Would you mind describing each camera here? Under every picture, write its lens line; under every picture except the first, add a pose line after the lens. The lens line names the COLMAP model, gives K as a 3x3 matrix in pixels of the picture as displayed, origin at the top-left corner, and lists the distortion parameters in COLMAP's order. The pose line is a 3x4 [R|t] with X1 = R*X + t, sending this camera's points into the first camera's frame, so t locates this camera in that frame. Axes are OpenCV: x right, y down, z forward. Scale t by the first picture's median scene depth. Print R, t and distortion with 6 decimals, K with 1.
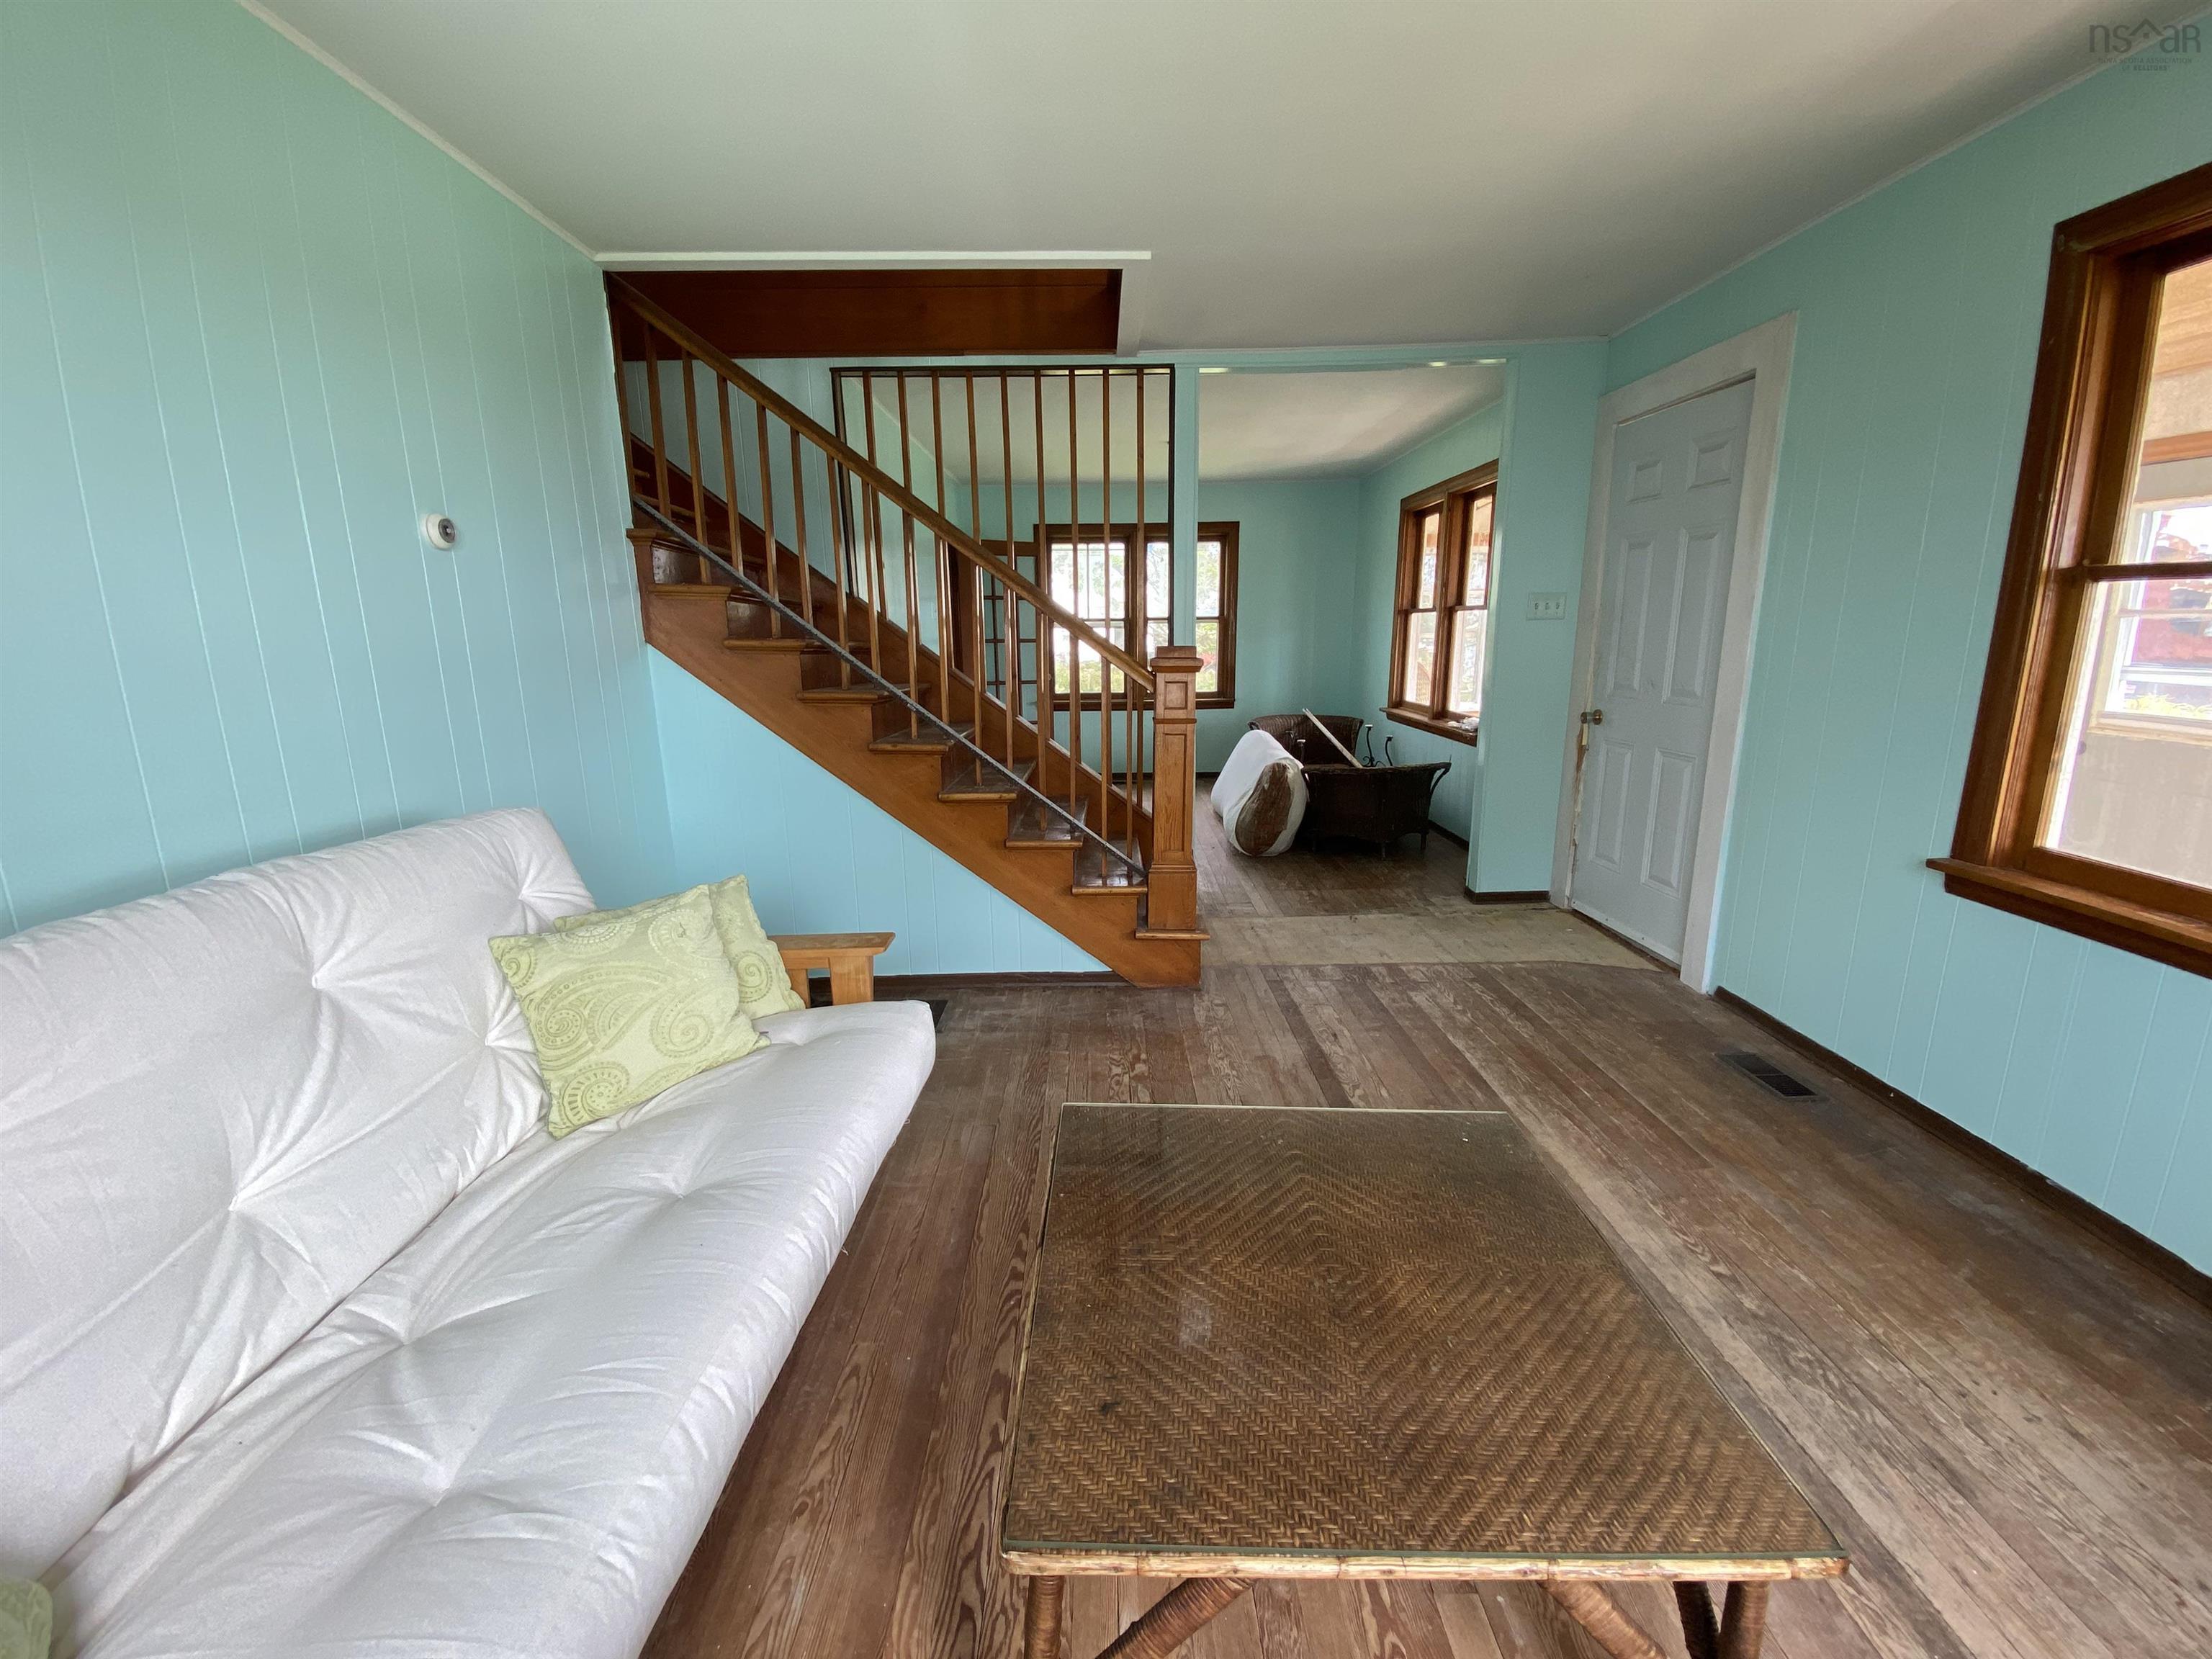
lens RADIAL K [[893.8, 0, 1095.2], [0, 893.8, 832.1], [0, 0, 1]] dist [0.023189, -0.023349]
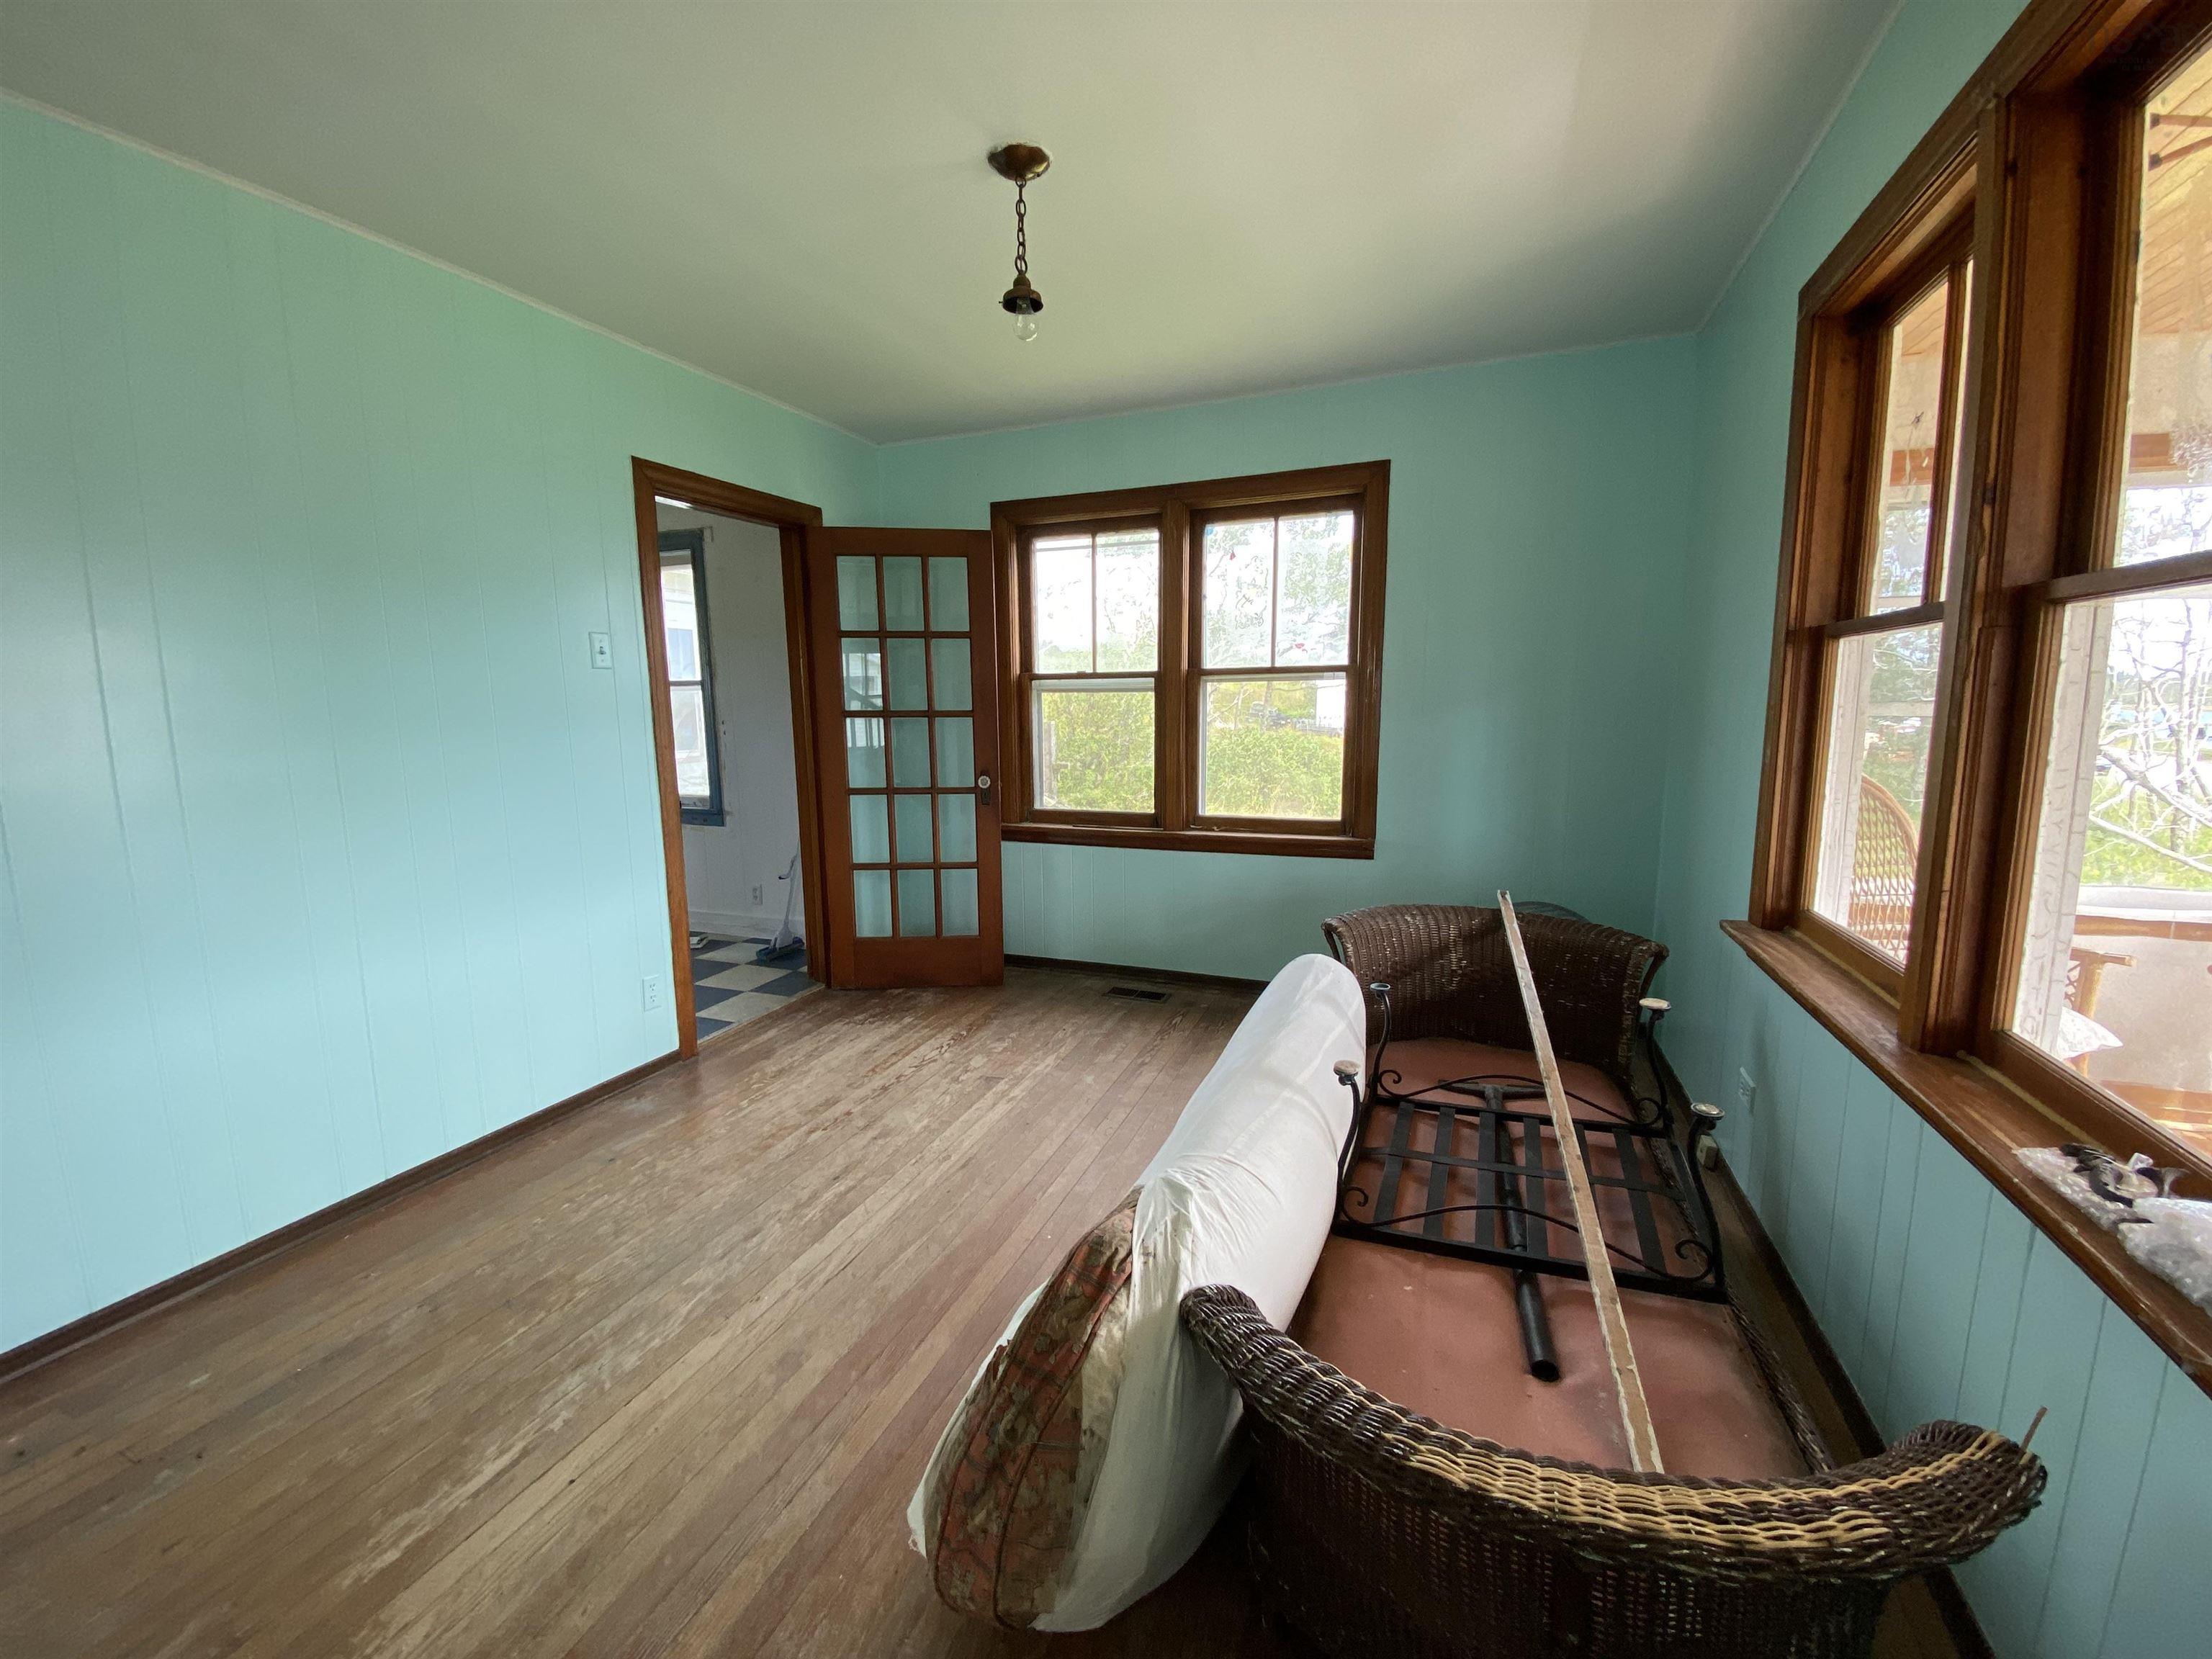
lens RADIAL K [[893.8, 0, 1095.2], [0, 893.8, 832.1], [0, 0, 1]] dist [0.023189, -0.023349]
pose [[0.932936, 0.049240, -0.356659, 0.210814], [-0.075873, 0.995246, -0.061063, -0.128724], [0.351956, 0.084029, 0.932237, 0.581102]]
